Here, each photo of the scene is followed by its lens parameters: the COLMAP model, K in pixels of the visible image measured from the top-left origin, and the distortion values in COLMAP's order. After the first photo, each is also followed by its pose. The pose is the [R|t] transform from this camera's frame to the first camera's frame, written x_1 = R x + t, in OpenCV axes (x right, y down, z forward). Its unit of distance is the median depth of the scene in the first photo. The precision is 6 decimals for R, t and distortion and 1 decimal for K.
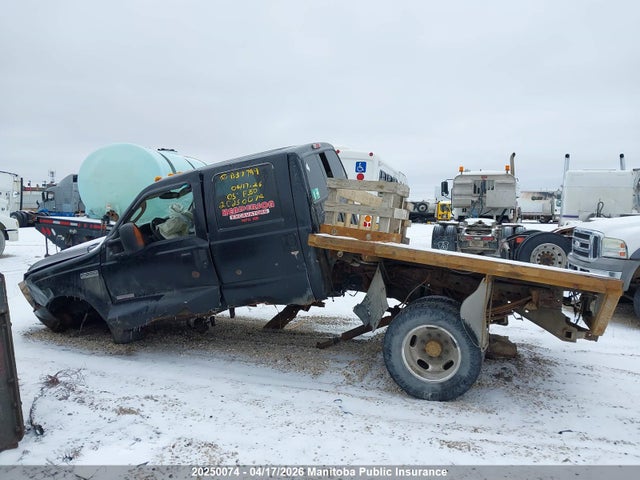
lens RADIAL K [[497.6, 0, 320.0], [0, 497.6, 240.0], [0, 0, 1]] dist [0.063699, -0.087853]
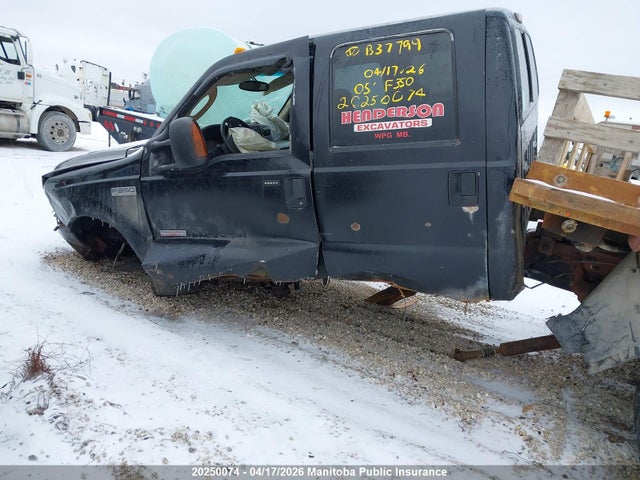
lens RADIAL K [[485.7, 0, 338.6], [0, 485.7, 256.4], [0, 0, 1]] dist [0.120522, -0.180629]
pose [[0.984696, 0.150226, -0.088350, -0.116356], [-0.133249, 0.975704, 0.173917, 0.002306], [0.112330, -0.159483, 0.980789, 0.397547]]
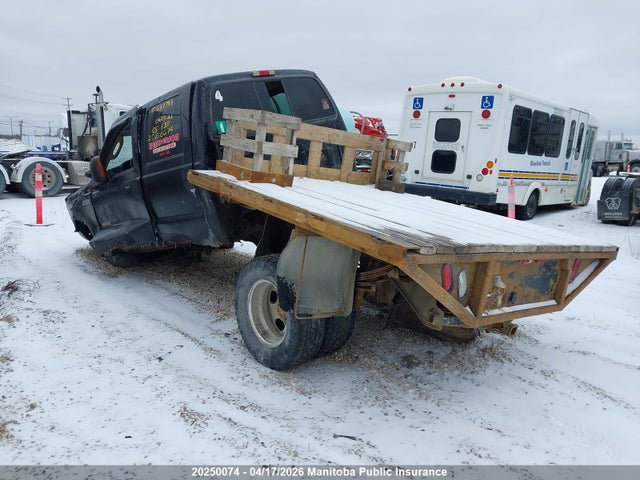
lens RADIAL K [[497.9, 0, 318.3], [0, 497.9, 237.3], [0, 0, 1]] dist [0.029479, -0.005554]
pose [[0.906993, 0.088041, -0.411840, 0.489966], [-0.044472, 0.992459, 0.114221, -0.003223], [0.418790, -0.085282, 0.904070, 0.204990]]
